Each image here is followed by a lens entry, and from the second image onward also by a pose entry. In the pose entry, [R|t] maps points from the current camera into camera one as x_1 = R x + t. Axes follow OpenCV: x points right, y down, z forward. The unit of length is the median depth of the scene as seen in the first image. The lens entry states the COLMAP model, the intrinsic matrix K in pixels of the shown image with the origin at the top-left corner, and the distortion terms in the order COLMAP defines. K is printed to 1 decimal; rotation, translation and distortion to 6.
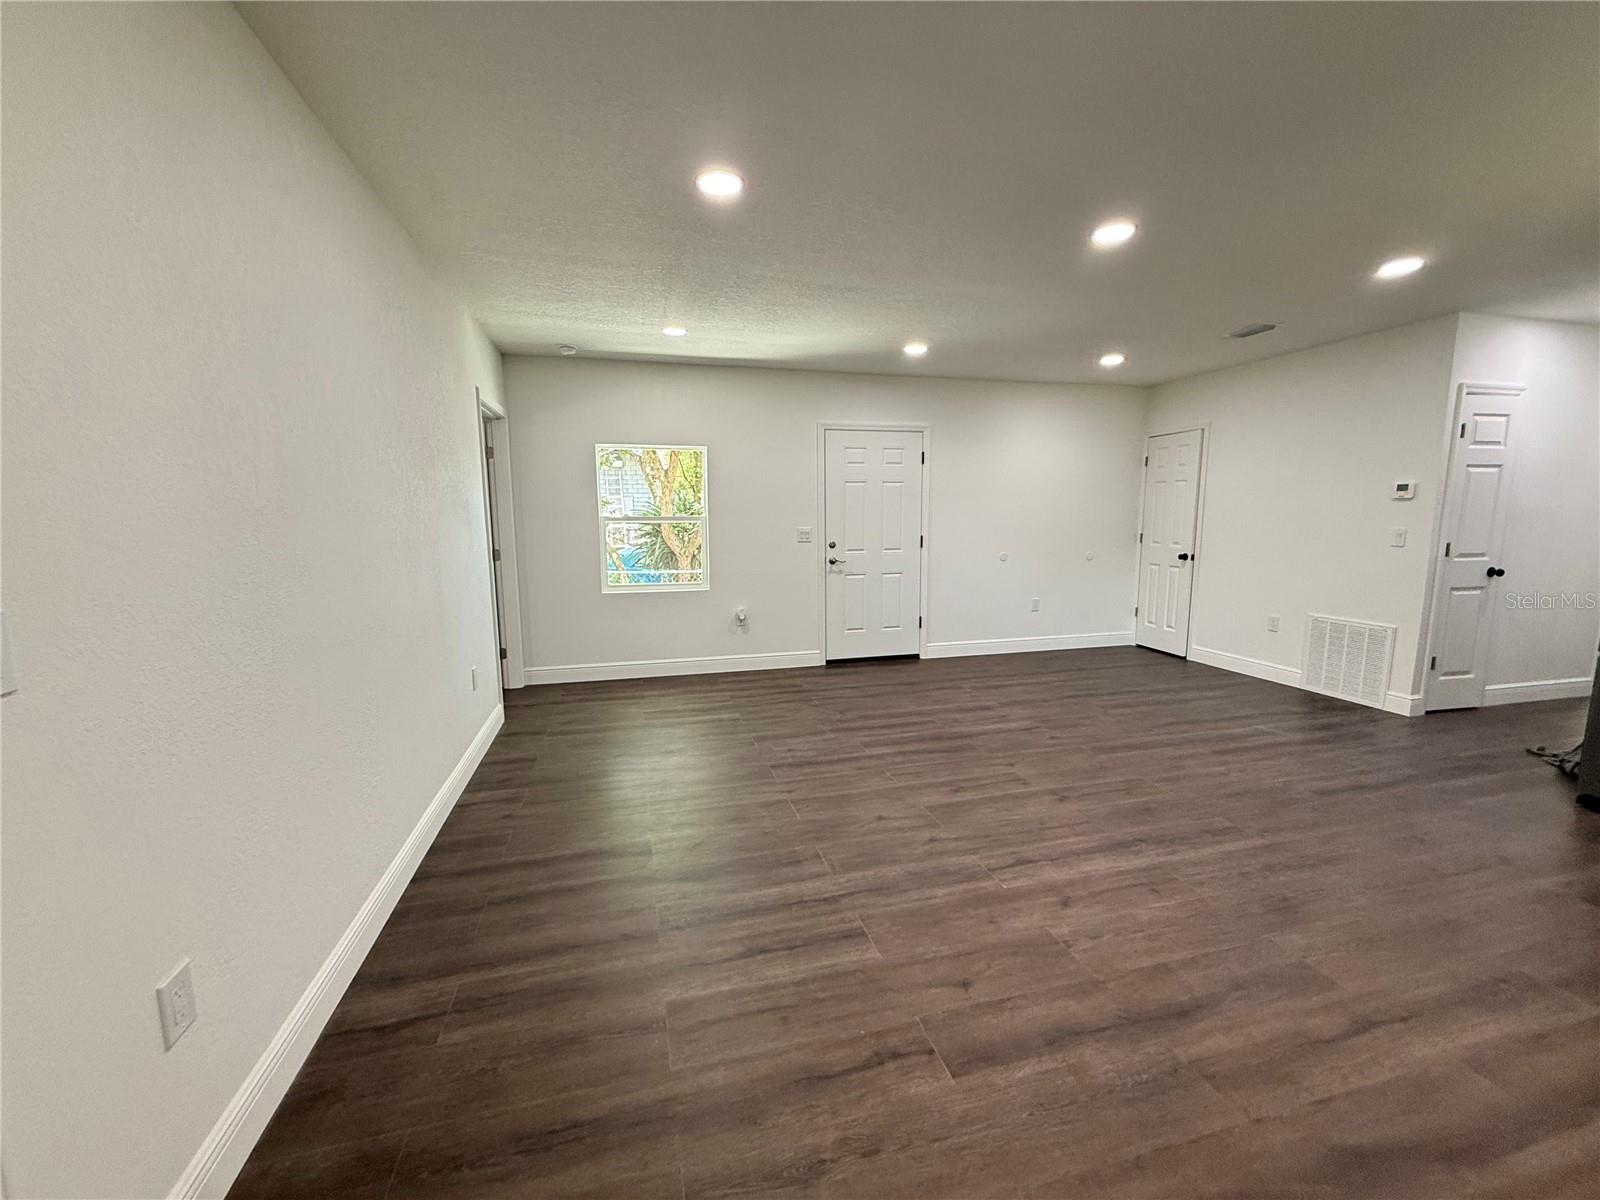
lens RADIAL K [[636.9, 0, 794.0], [0, 636.9, 598.2], [0, 0, 1]] dist [-0.000992, 0.001032]
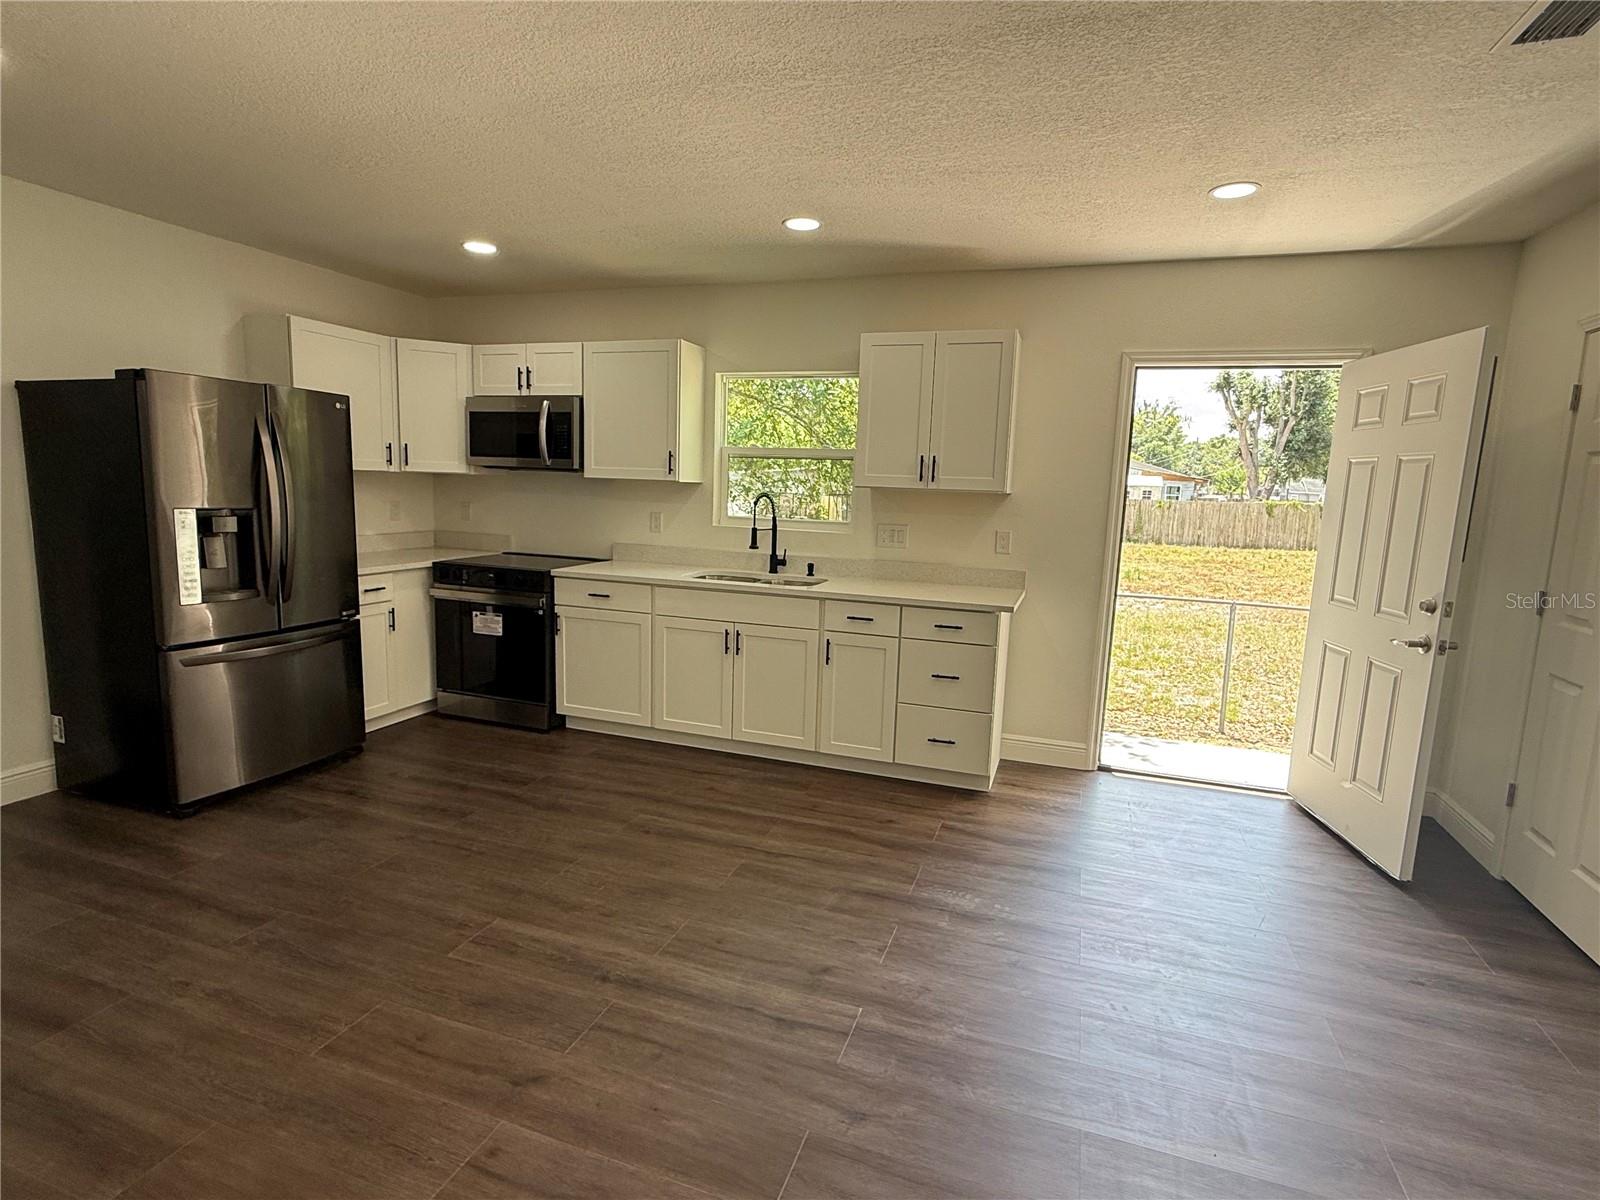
lens RADIAL K [[816.7, 0, 794.0], [0, 816.7, 597.3], [0, 0, 1]] dist [0.006975, -0.002098]
pose [[-0.825458, -0.100561, 0.555433, -0.058143], [0.045325, 0.969017, 0.242800, -0.159783], [-0.562640, 0.225596, -0.795325, 1.022939]]
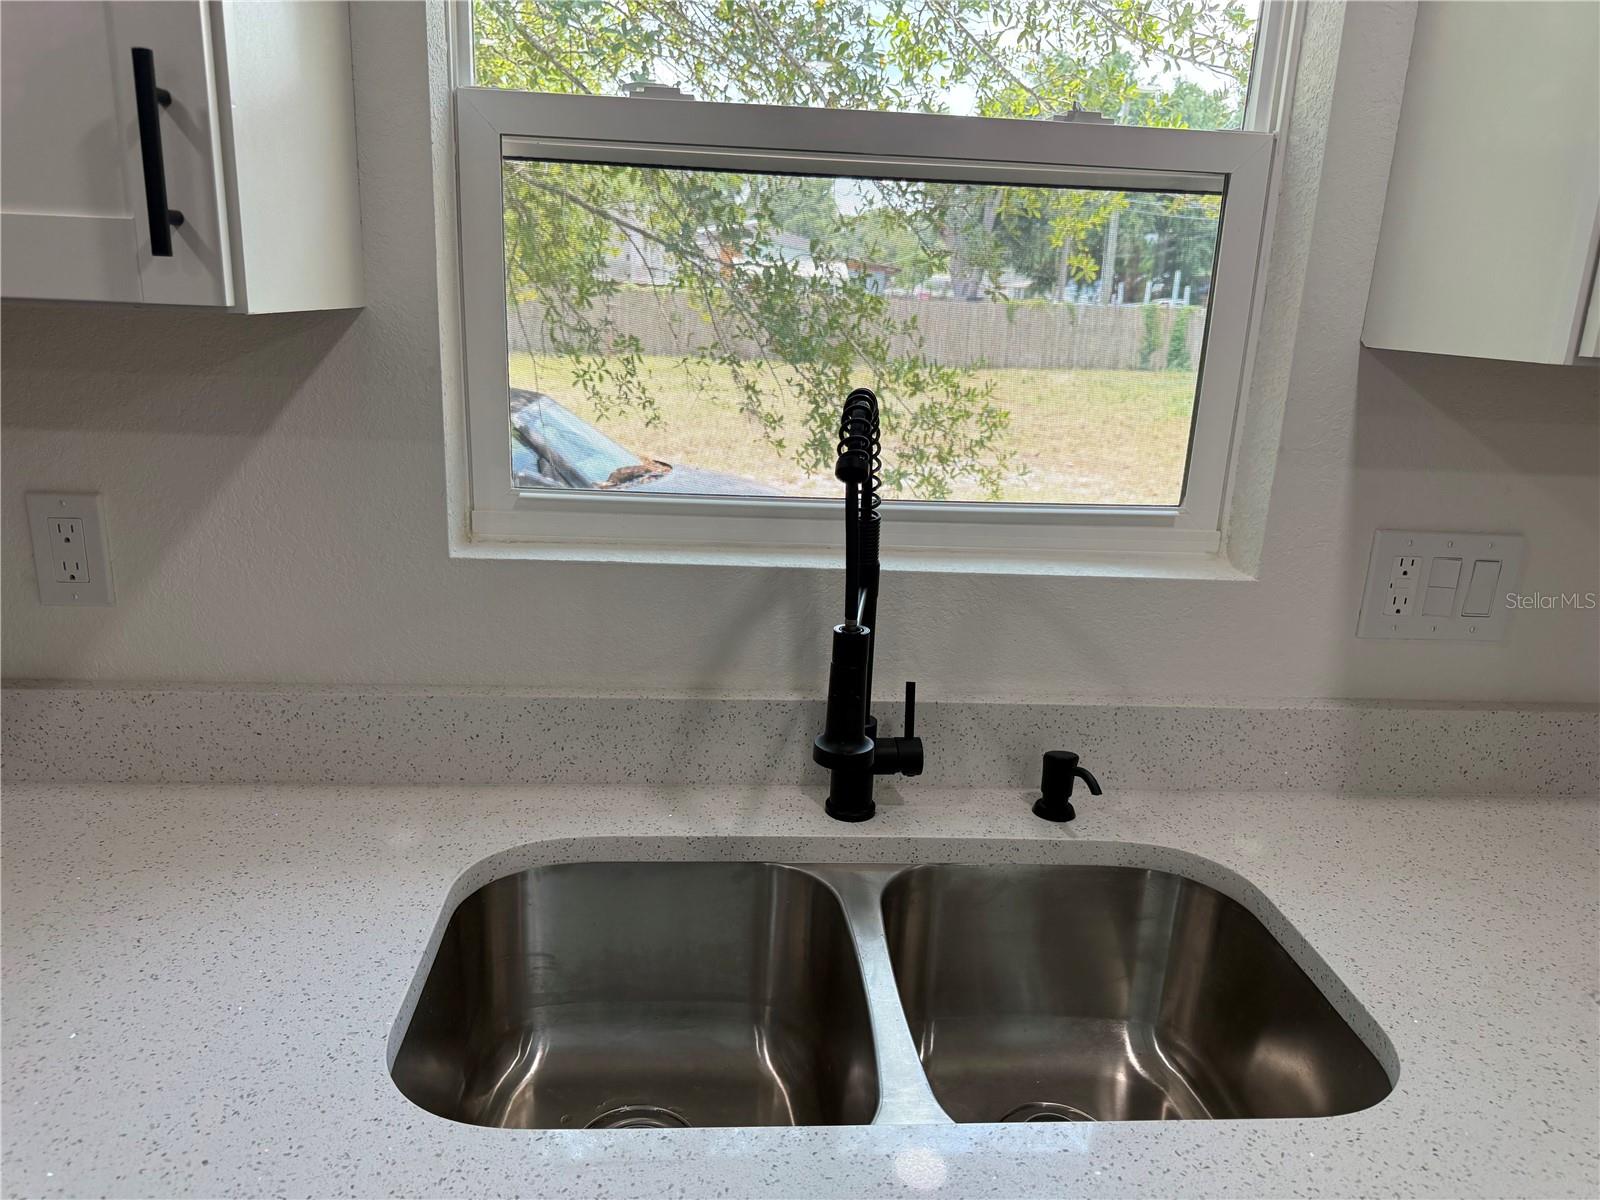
lens RADIAL K [[1133.2, 0, 767.0], [0, 1133.2, 606.4], [0, 0, 1]] dist [0.028314, -0.027583]
pose [[-0.980311, -0.086067, 0.177713, 0.608245], [-0.009552, 0.919622, 0.392689, -0.077940], [-0.197226, 0.383261, -0.902338, 0.340318]]
